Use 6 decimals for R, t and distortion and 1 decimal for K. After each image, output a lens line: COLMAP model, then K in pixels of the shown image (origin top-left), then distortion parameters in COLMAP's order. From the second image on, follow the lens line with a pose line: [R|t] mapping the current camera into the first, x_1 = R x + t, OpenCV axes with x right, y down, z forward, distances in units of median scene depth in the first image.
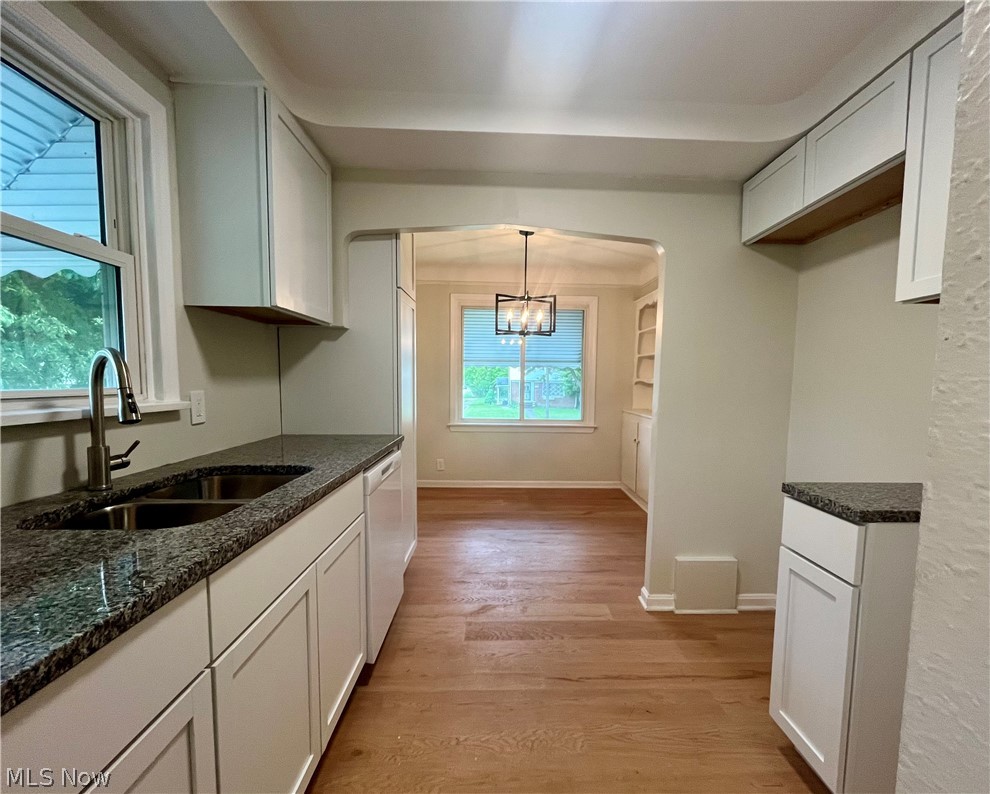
lens RADIAL K [[461.3, 0, 500.5], [0, 461.3, 406.7], [0, 0, 1]] dist [0.004788, 0.000411]
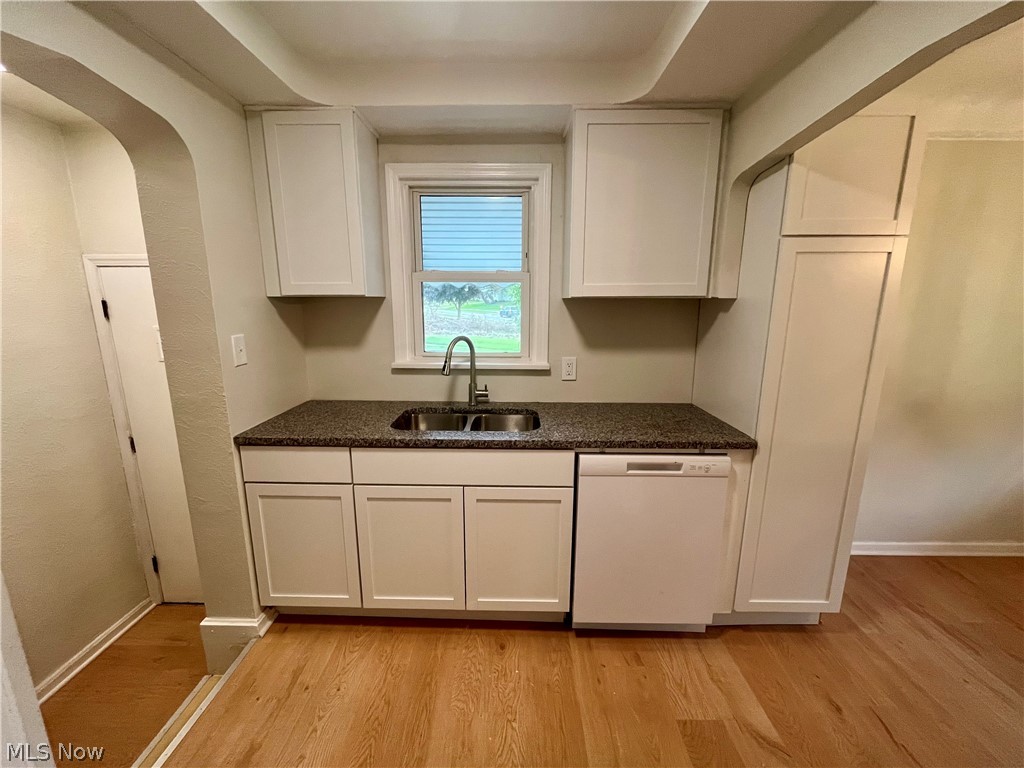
lens RADIAL K [[408.8, 0, 513.1], [0, 408.8, 384.6], [0, 0, 1]] dist [-0.000917, 0.000053]
pose [[-0.023349, 0.181785, -0.983061, 0.681456], [-0.068032, 0.980761, 0.182976, -0.194034], [0.997410, 0.071152, -0.010533, 0.962425]]
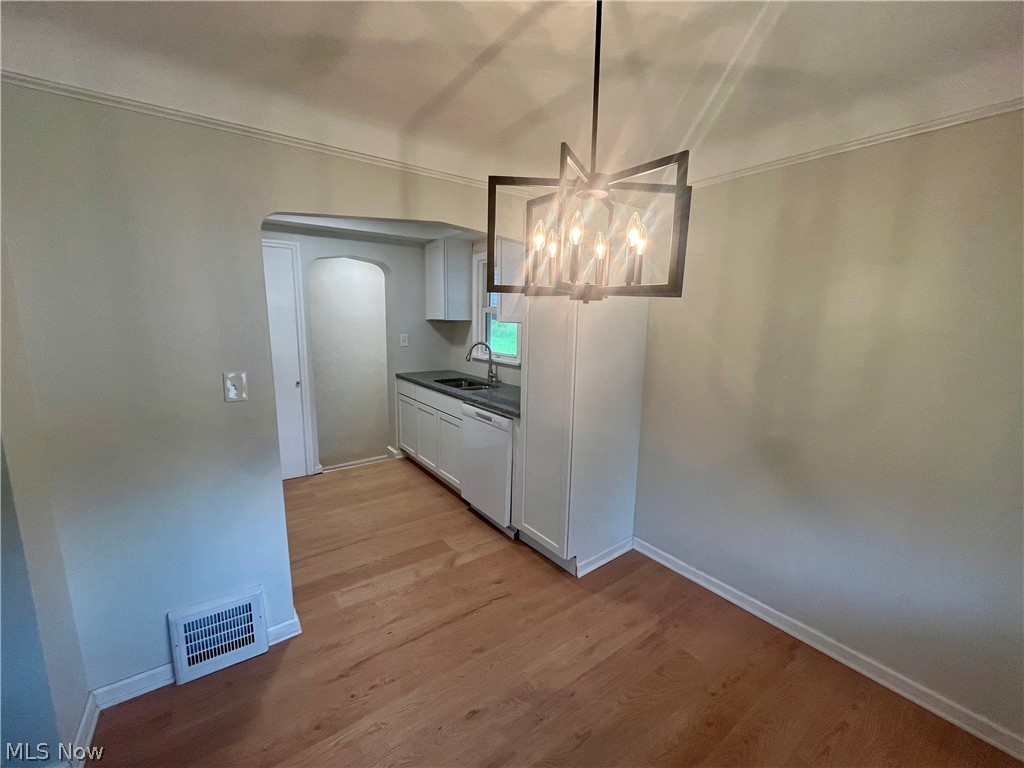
lens RADIAL K [[408.8, 0, 504.3], [0, 408.8, 376.7], [0, 0, 1]] dist [-0.000917, 0.000053]
pose [[-0.811818, 0.058432, -0.580980, 0.679521], [-0.065202, 0.979686, 0.189641, -0.362864], [0.580259, 0.191835, -0.791517, 2.844373]]
